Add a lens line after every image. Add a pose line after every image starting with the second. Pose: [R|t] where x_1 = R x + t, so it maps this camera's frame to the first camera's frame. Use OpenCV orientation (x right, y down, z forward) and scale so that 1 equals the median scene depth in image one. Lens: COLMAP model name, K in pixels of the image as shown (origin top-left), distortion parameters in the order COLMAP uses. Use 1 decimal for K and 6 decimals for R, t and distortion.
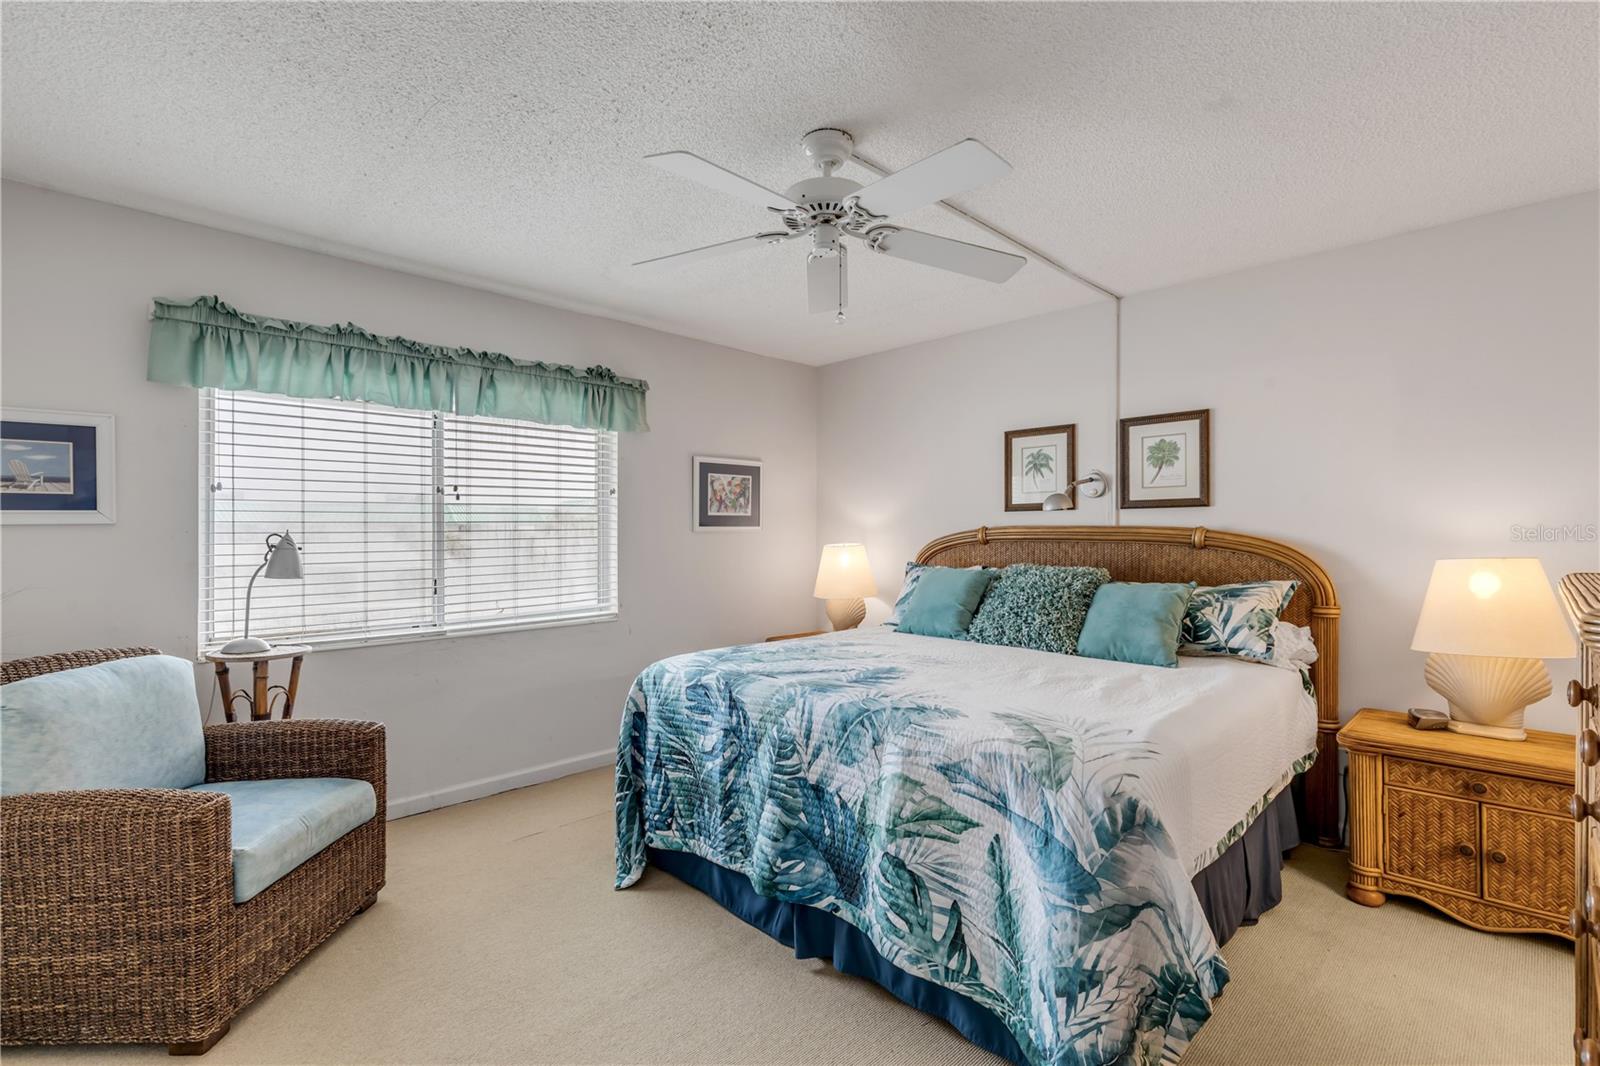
lens RADIAL K [[715.3, 0, 787.4], [0, 715.3, 529.6], [0, 0, 1]] dist [-0.002218, -0.000648]
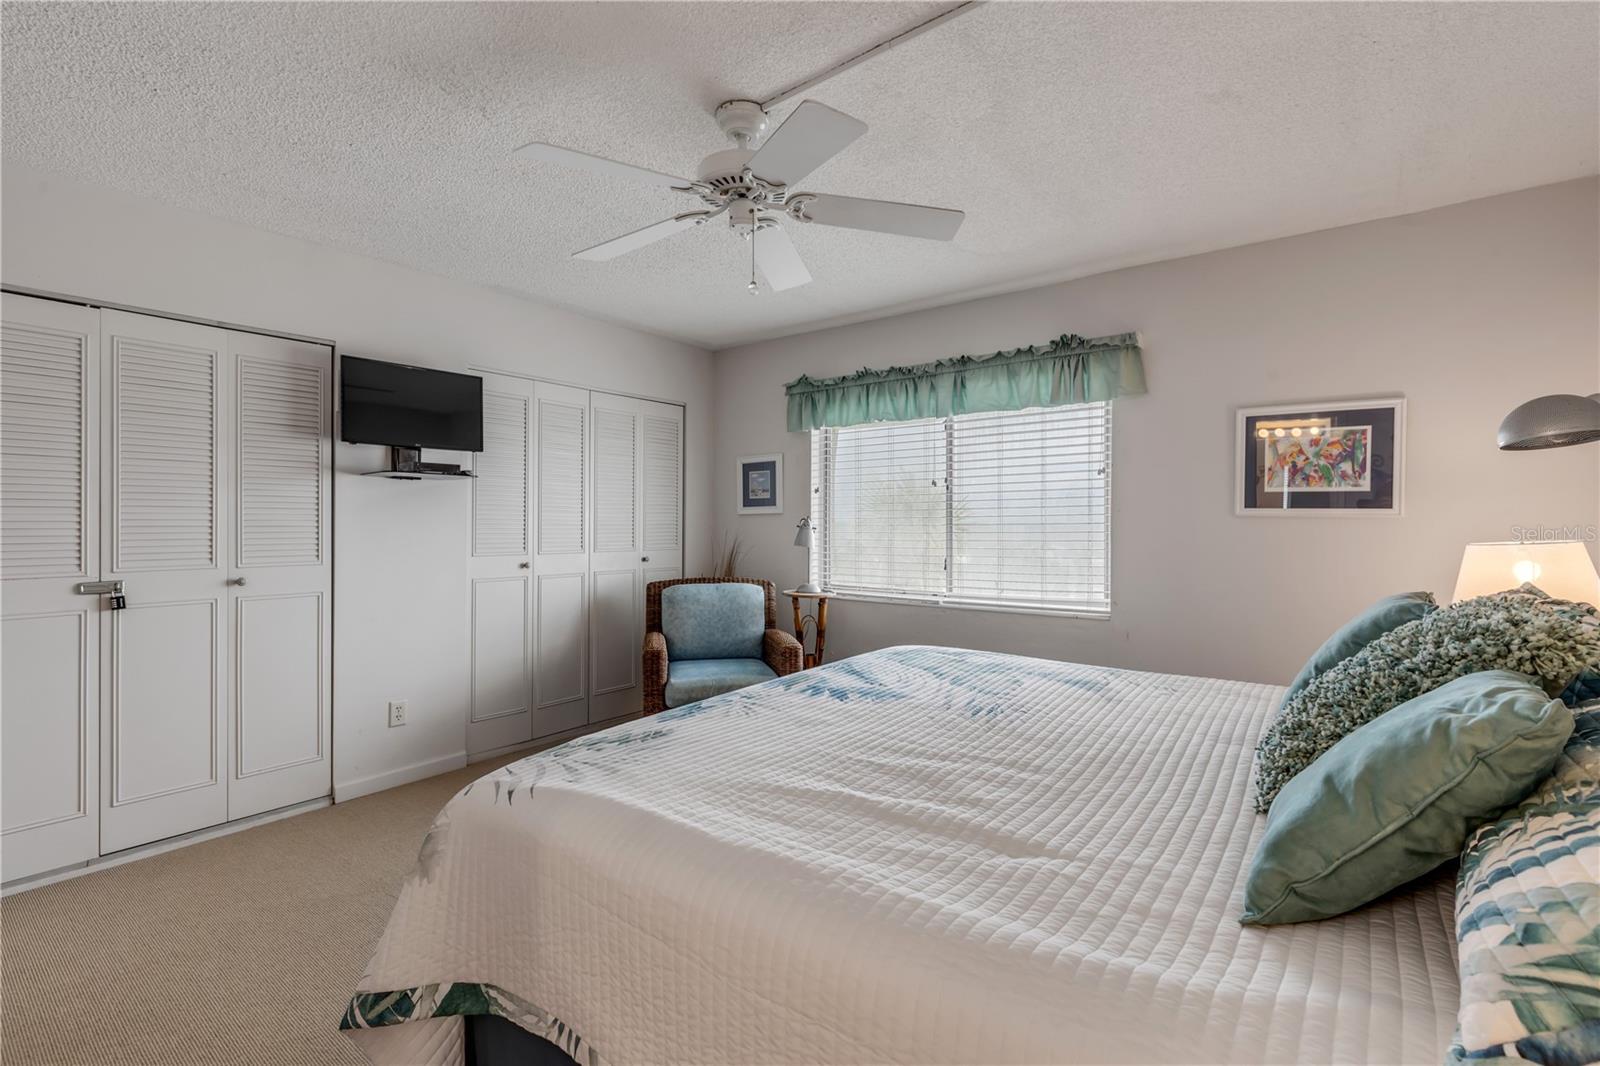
lens RADIAL K [[715.3, 0, 794.2], [0, 715.3, 526.2], [0, 0, 1]] dist [-0.002218, -0.000648]
pose [[0.139745, 0.007116, -0.990162, 0.822870], [0.001336, 0.999972, 0.007375, 0.009686], [0.990187, -0.002354, 0.139732, 0.740449]]
